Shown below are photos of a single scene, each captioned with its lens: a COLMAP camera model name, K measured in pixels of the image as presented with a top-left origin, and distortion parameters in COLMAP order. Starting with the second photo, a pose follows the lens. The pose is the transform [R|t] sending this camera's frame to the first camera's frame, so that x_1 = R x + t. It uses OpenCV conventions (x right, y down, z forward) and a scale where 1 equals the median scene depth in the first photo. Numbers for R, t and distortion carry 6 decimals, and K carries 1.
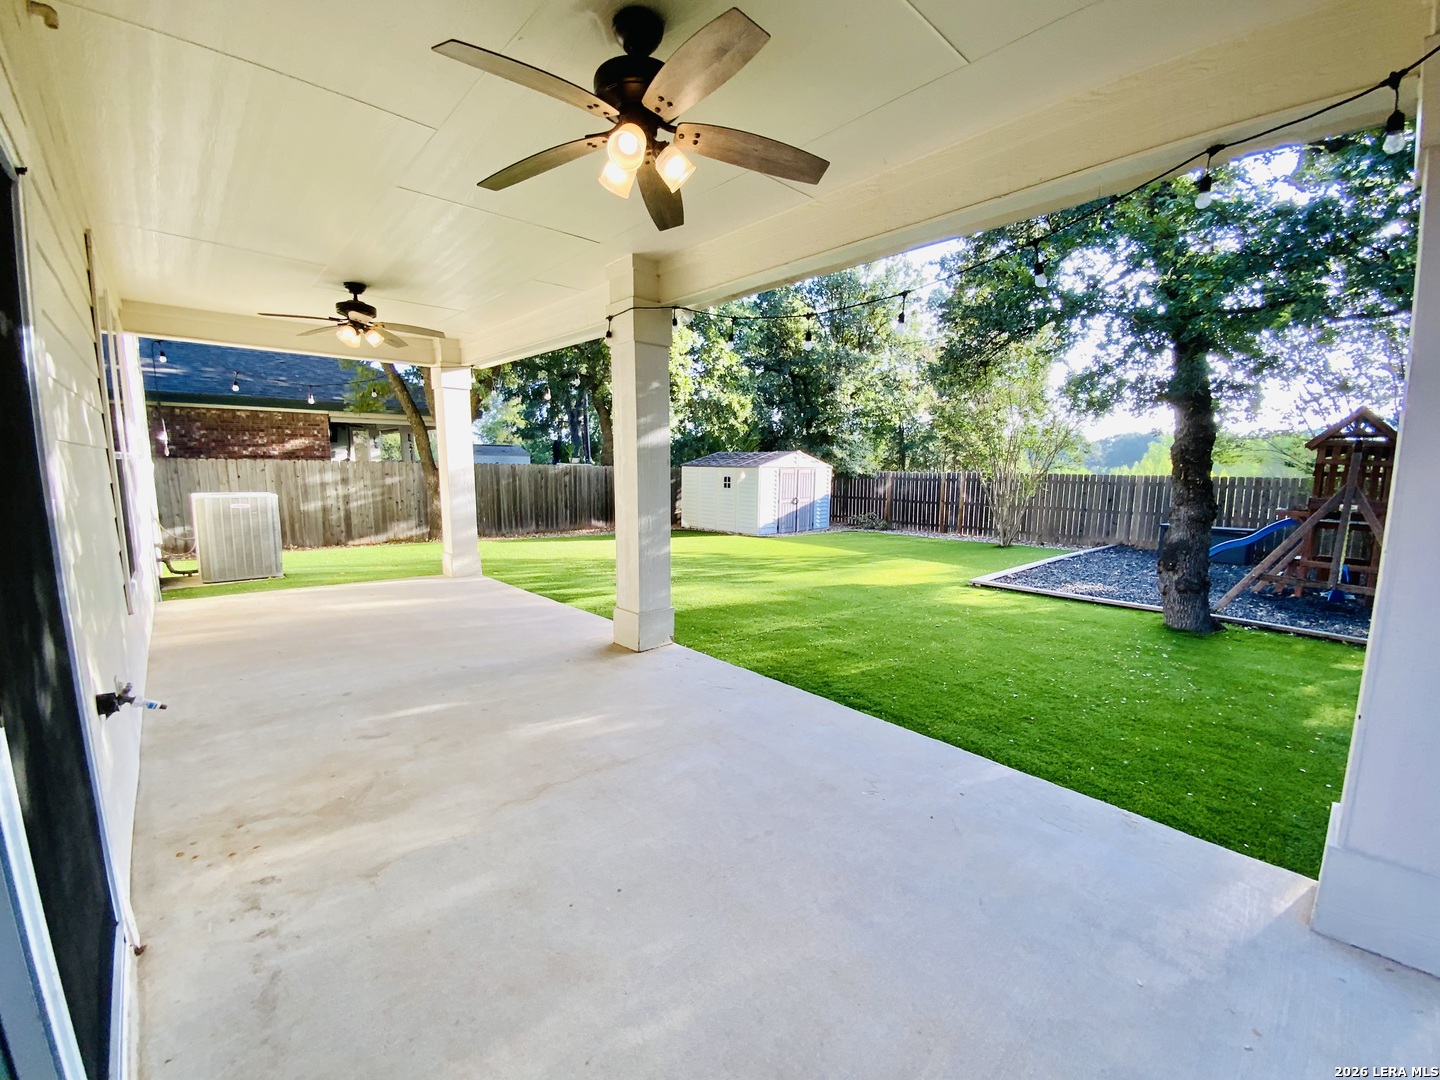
lens RADIAL K [[593.5, 0, 712.2], [0, 593.5, 544.8], [0, 0, 1]] dist [0.009057, -0.010083]
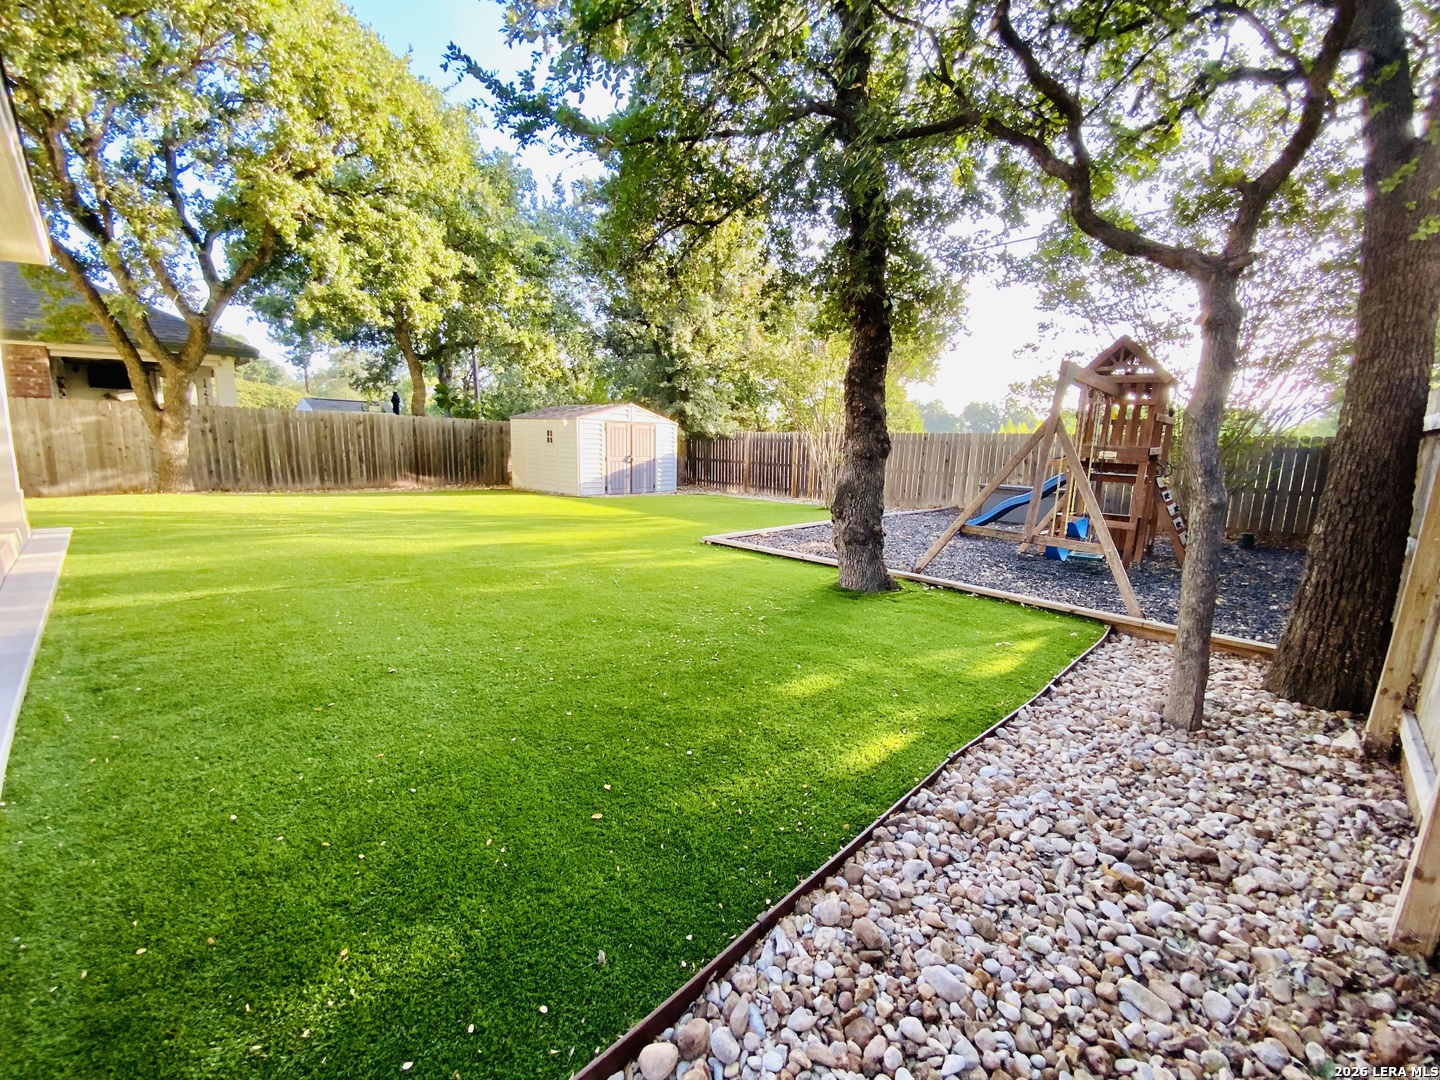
lens RADIAL K [[593.5, 0, 715.4], [0, 593.5, 546.6], [0, 0, 1]] dist [0.009057, -0.010083]
pose [[0.998531, 0.006171, 0.053825, 0.323630], [-0.008554, 0.998988, 0.044159, 0.027736], [-0.053498, -0.044554, 0.997574, 0.107577]]
